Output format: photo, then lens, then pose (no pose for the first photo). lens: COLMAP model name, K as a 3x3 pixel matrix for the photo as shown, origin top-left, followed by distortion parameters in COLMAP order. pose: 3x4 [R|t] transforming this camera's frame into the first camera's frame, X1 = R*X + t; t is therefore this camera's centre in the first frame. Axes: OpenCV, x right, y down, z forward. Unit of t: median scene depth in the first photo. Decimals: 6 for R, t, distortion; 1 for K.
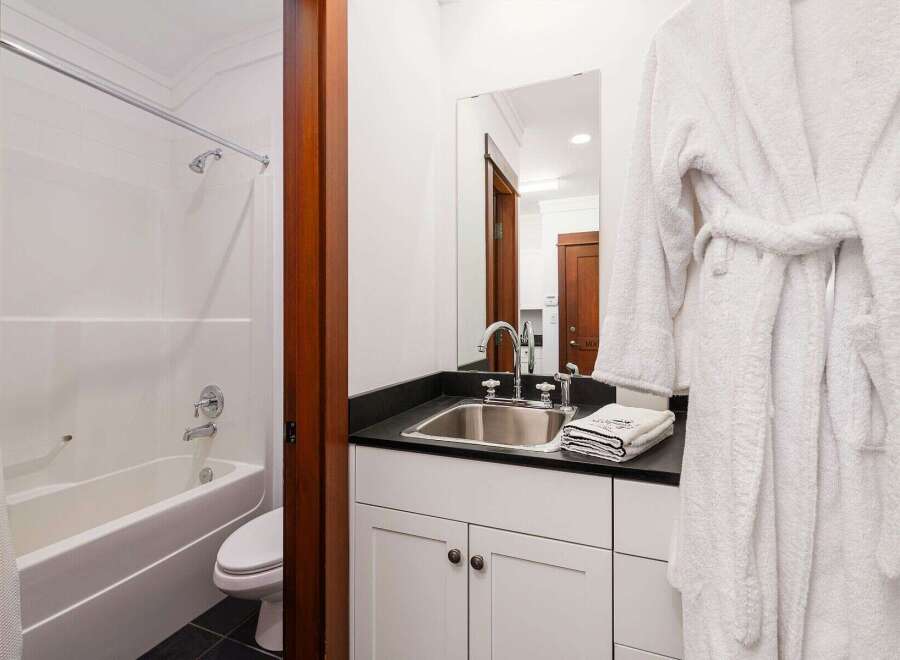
lens RADIAL K [[416.8, 0, 451.8], [0, 416.8, 324.4], [0, 0, 1]] dist [-0.005616, -0.003483]
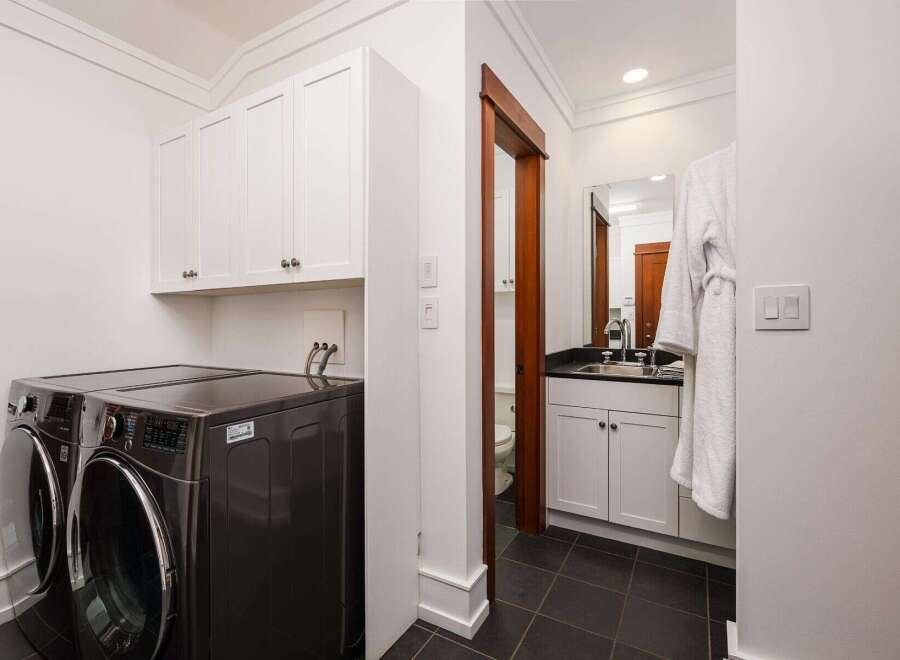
lens RADIAL K [[416.8, 0, 446.3], [0, 416.8, 323.0], [0, 0, 1]] dist [-0.005616, -0.003483]
pose [[0.987820, 0.005883, -0.155489, -0.281313], [-0.005149, 0.999974, 0.005120, 0.005539], [0.155515, -0.004257, 0.987824, -0.784712]]
